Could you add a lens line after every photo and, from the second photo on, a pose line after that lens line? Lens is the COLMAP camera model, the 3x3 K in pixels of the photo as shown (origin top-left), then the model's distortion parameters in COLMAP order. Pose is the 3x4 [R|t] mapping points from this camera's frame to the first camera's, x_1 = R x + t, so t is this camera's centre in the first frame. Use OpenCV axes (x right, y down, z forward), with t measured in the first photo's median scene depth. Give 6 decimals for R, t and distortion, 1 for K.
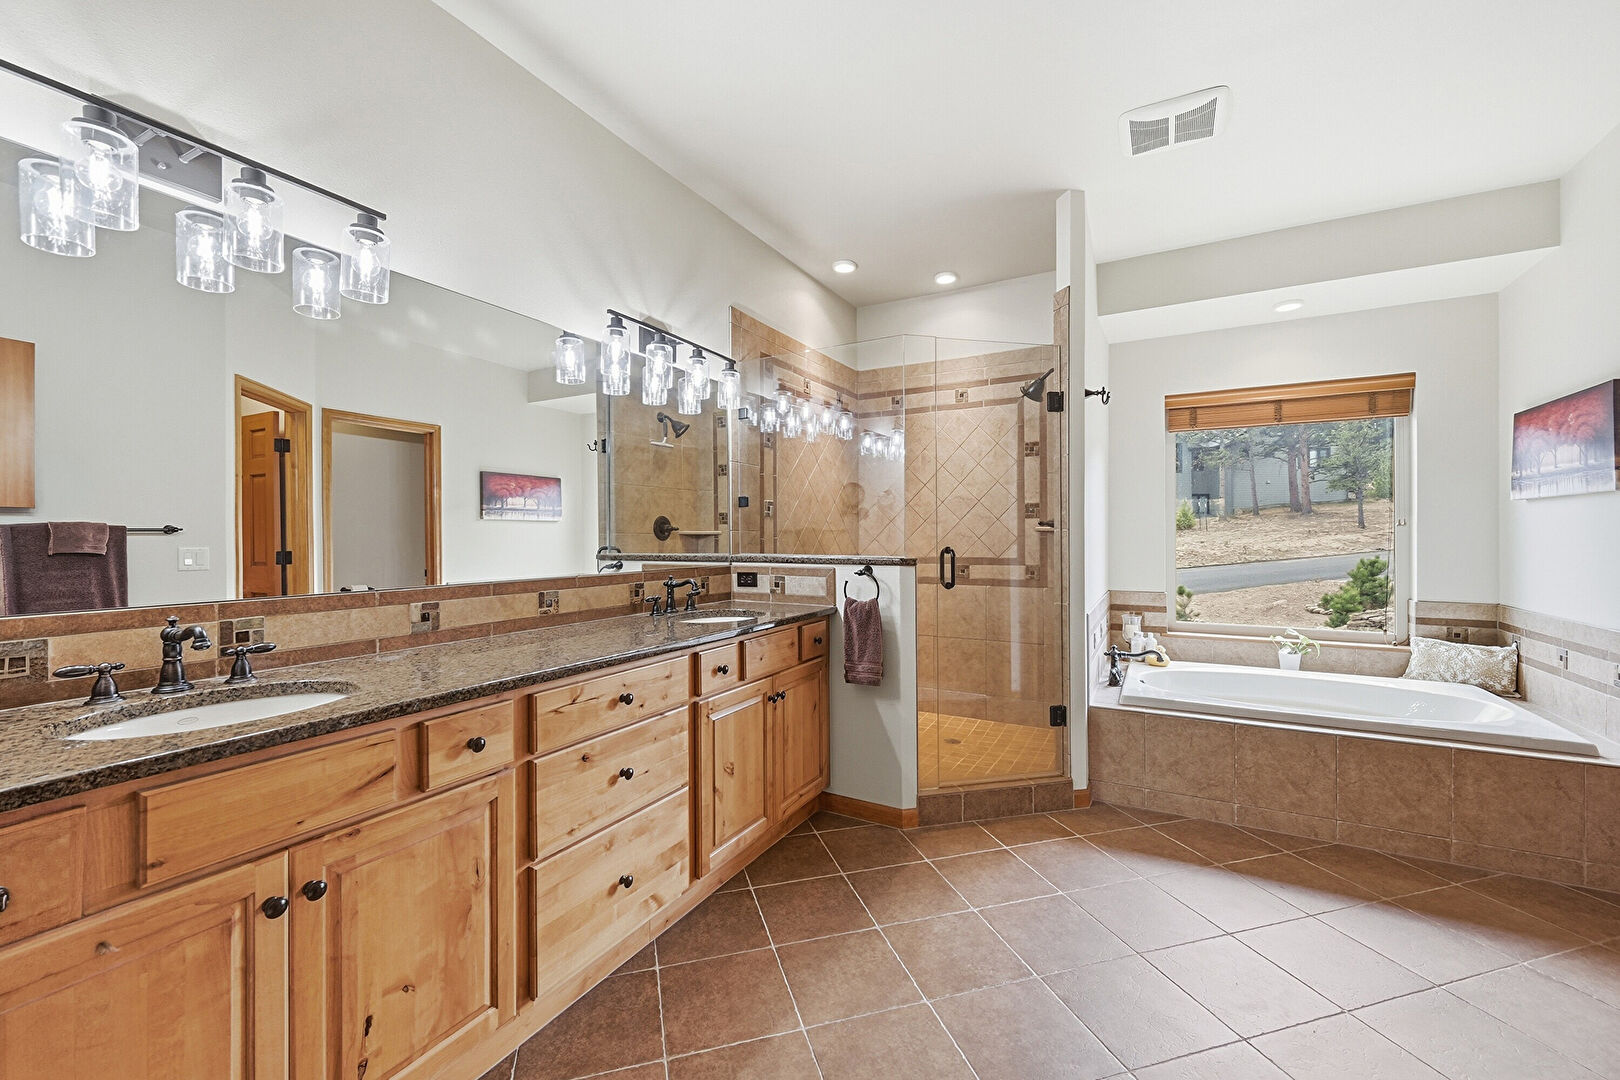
lens RADIAL K [[656.0, 0, 799.9], [0, 656.0, 532.1], [0, 0, 1]] dist [-0.001426, -0.000127]
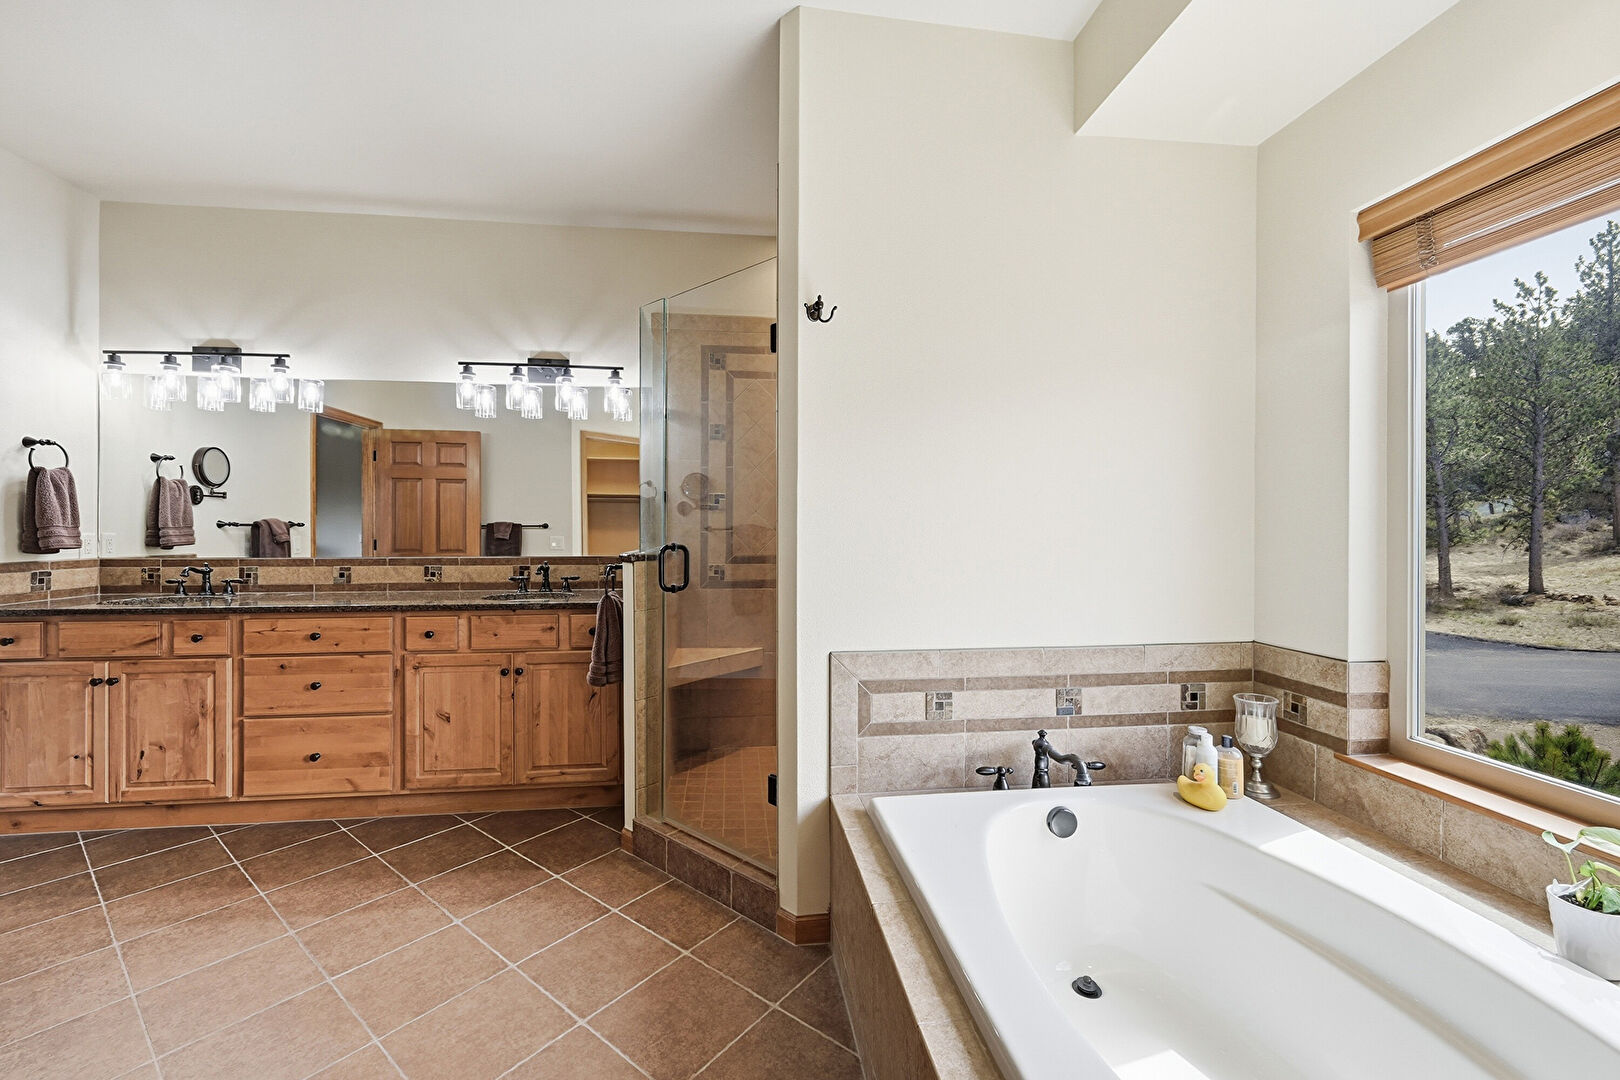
lens RADIAL K [[643.9, 0, 804.3], [0, 643.9, 535.7], [0, 0, 1]] dist [-0.001787, -0.000597]
pose [[0.589924, 0.009024, -0.807408, 1.045269], [-0.001343, 0.999947, 0.010194, 0.005173], [0.807457, -0.004929, 0.589905, 0.685248]]
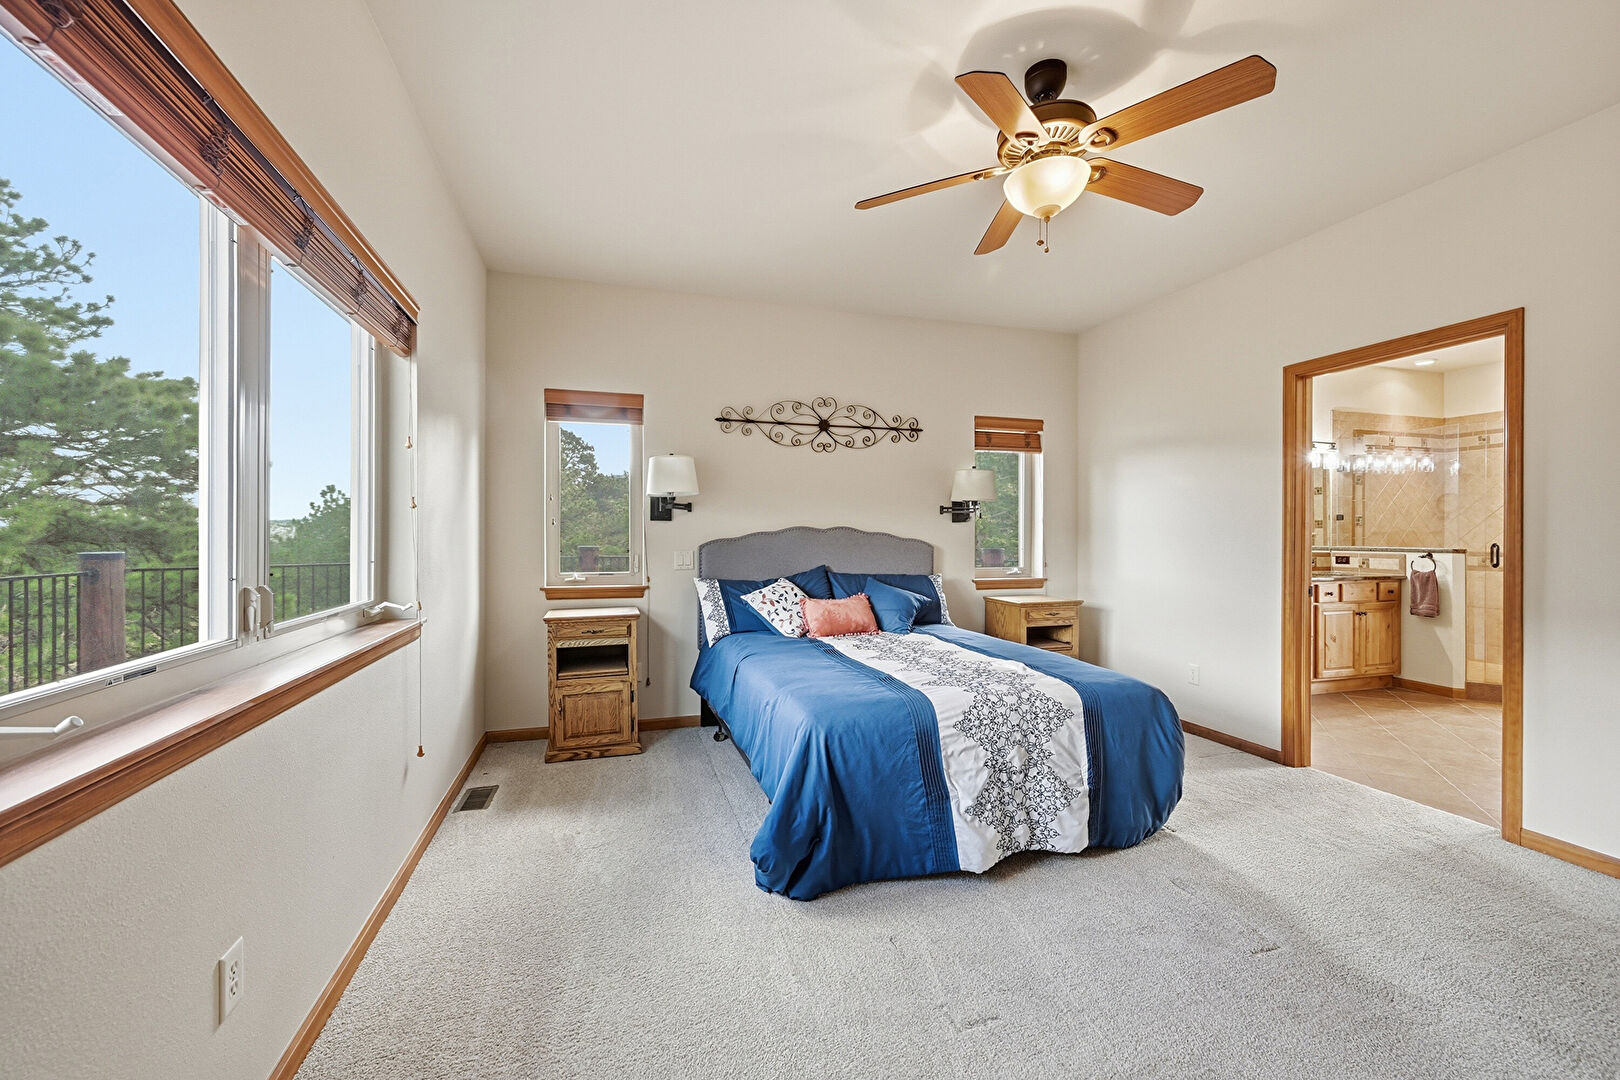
lens RADIAL K [[656.0, 0, 799.9], [0, 656.0, 532.1], [0, 0, 1]] dist [-0.001426, -0.000127]
pose [[0.721946, 0.005025, -0.691931, 0.105497], [-0.001315, 0.999982, 0.005890, -0.015179], [0.691948, -0.003343, 0.721939, -1.583658]]
